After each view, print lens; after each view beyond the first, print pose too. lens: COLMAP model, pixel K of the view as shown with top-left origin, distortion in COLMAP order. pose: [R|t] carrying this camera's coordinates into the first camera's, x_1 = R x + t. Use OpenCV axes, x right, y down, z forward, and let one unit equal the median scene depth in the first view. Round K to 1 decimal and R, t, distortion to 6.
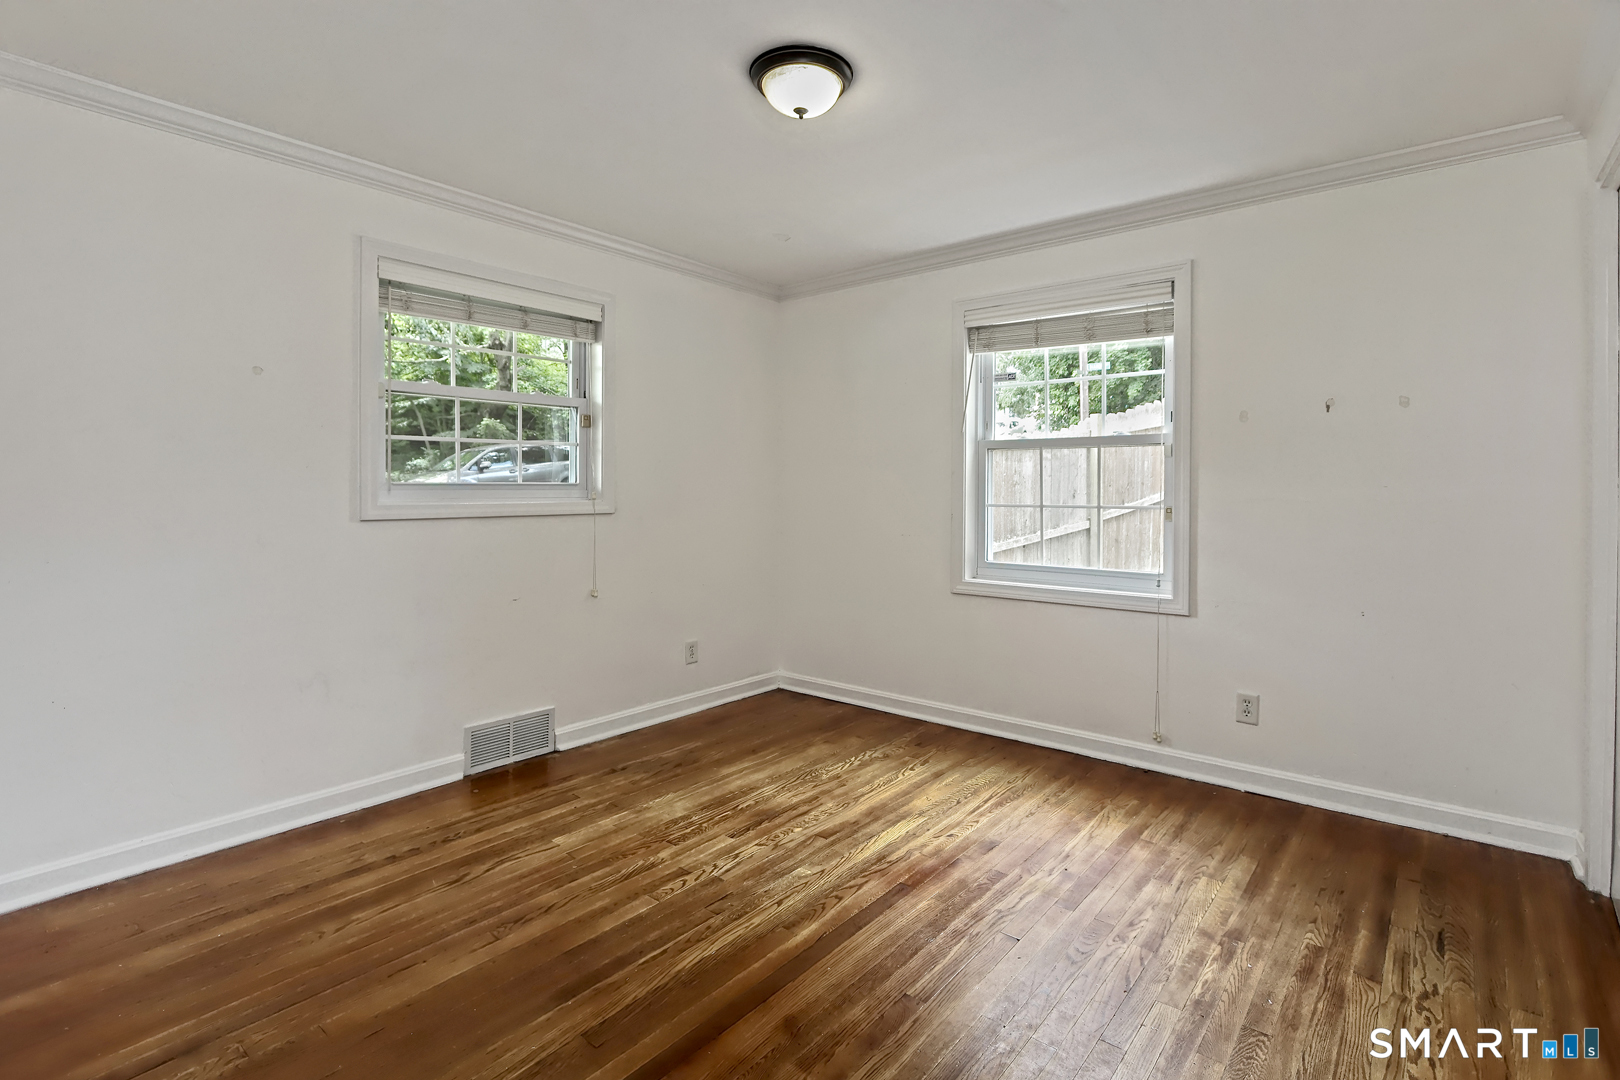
lens RADIAL K [[767.5, 0, 810.8], [0, 767.5, 498.7], [0, 0, 1]] dist [-0.000739, -0.000139]
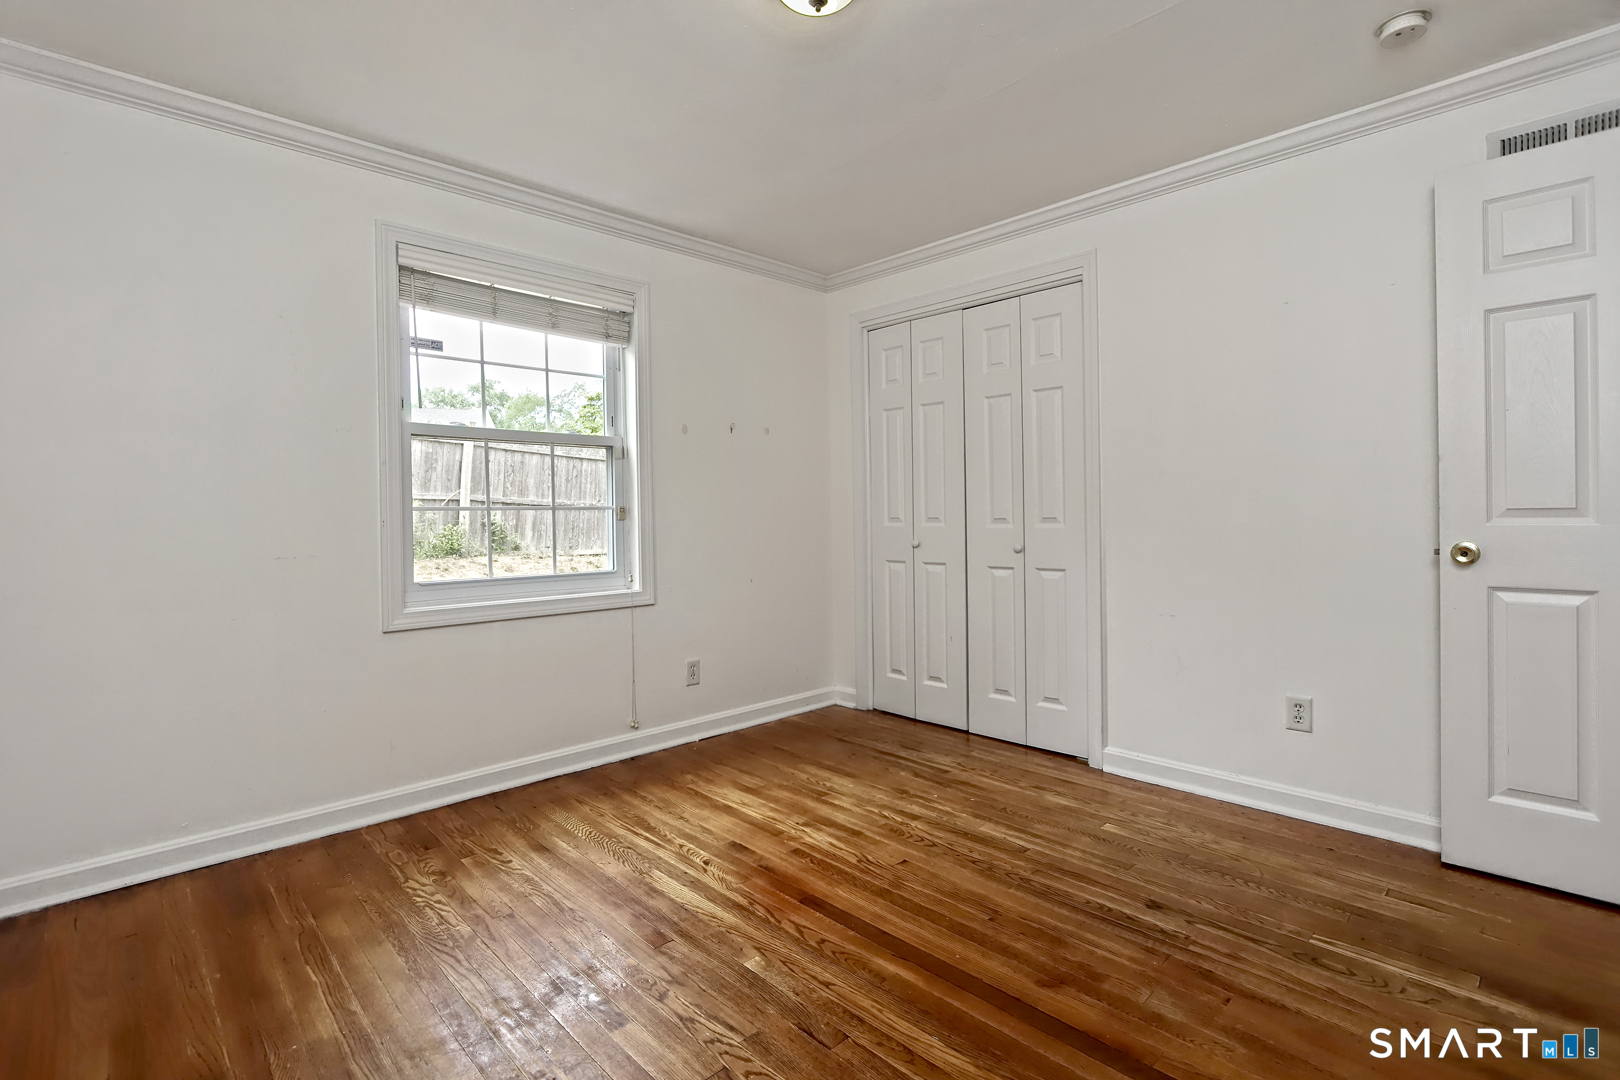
lens RADIAL K [[767.5, 0, 810.8], [0, 767.5, 498.7], [0, 0, 1]] dist [-0.000739, -0.000139]
pose [[0.105248, 0.020378, 0.994237, -0.728953], [0.020154, 0.999541, -0.022620, 0.036072], [-0.994242, 0.022419, 0.104789, 0.797082]]
